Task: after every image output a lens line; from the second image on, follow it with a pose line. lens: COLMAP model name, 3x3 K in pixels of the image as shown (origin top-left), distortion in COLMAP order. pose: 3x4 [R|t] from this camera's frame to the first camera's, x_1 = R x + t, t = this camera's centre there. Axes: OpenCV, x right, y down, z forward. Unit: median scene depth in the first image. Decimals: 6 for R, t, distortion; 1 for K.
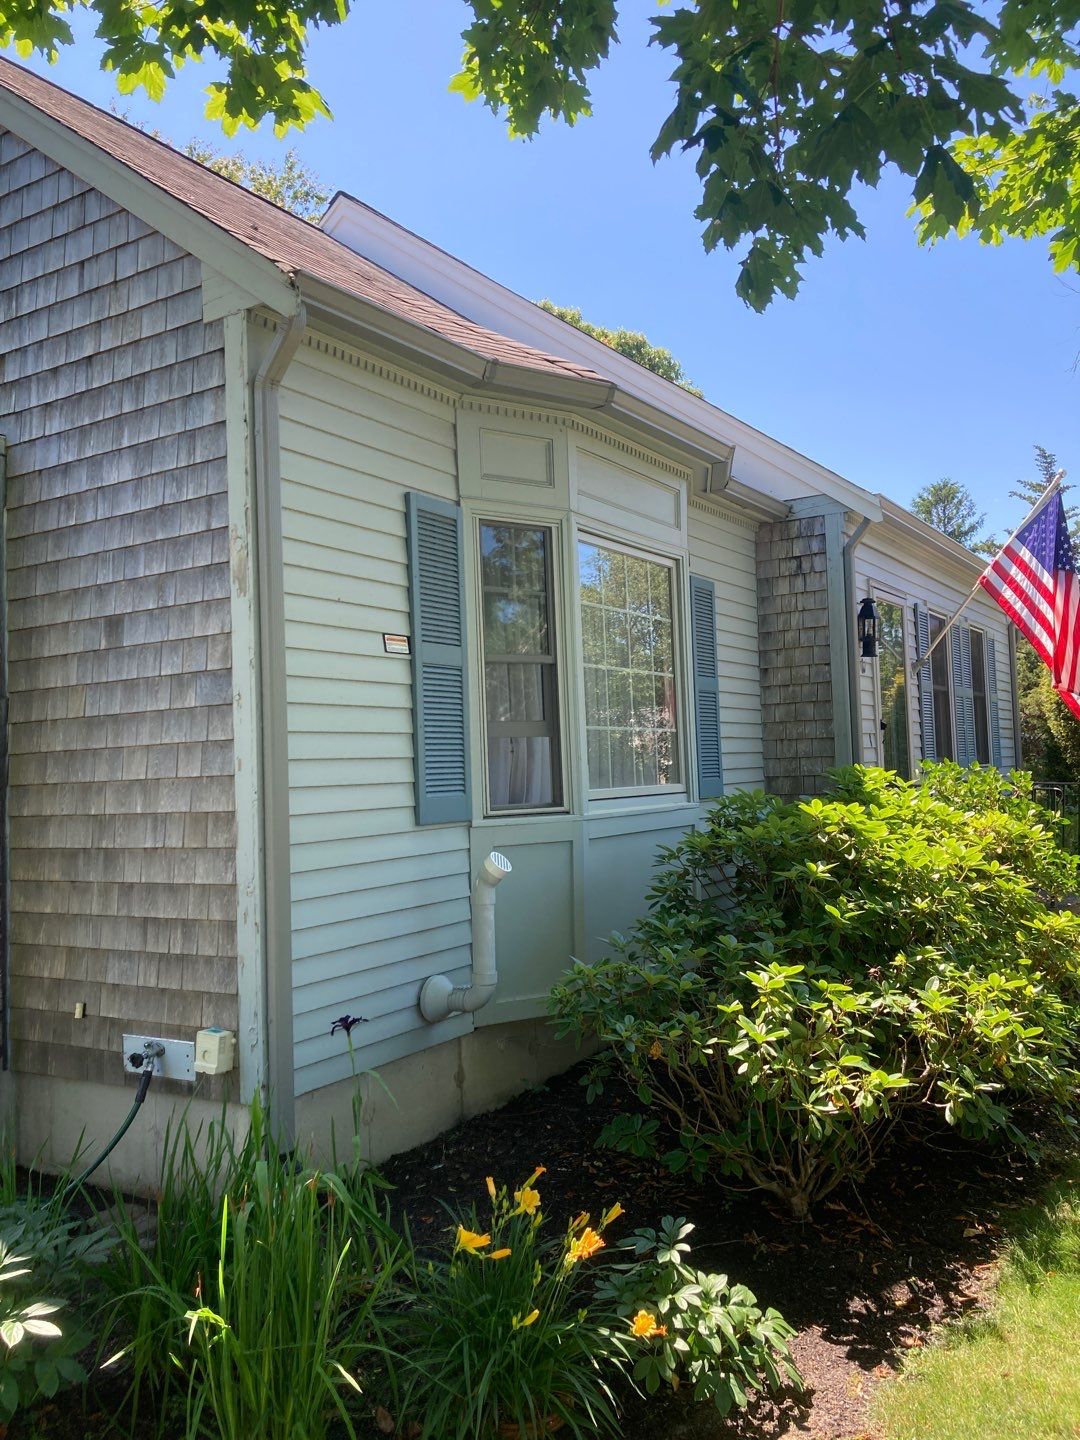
lens RADIAL K [[1147.8, 0, 540.0], [0, 1147.8, 720.0], [0, 0, 1]] dist [0.023721, -0.002625]
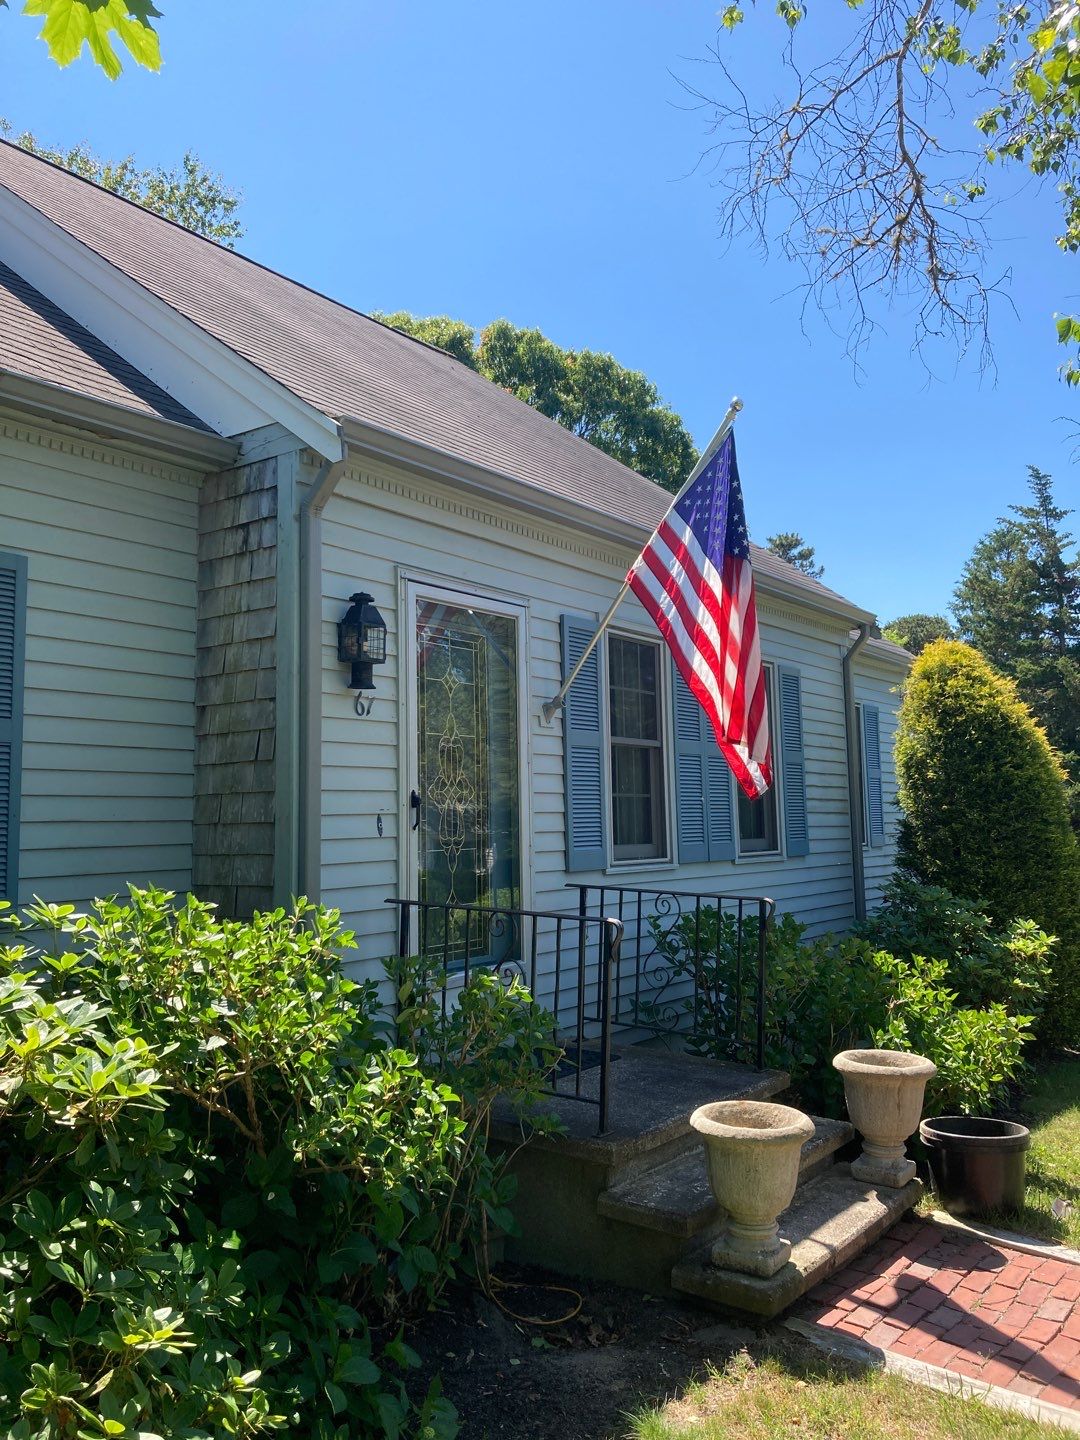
lens RADIAL K [[1153.6, 0, 541.2], [0, 1153.6, 687.4], [0, 0, 1]] dist [0.036076, -0.000833]
pose [[0.997576, 0.009365, -0.068956, 0.421381], [-0.014314, 0.997328, -0.071640, -0.013187], [0.068100, 0.072454, 0.995044, 0.398188]]
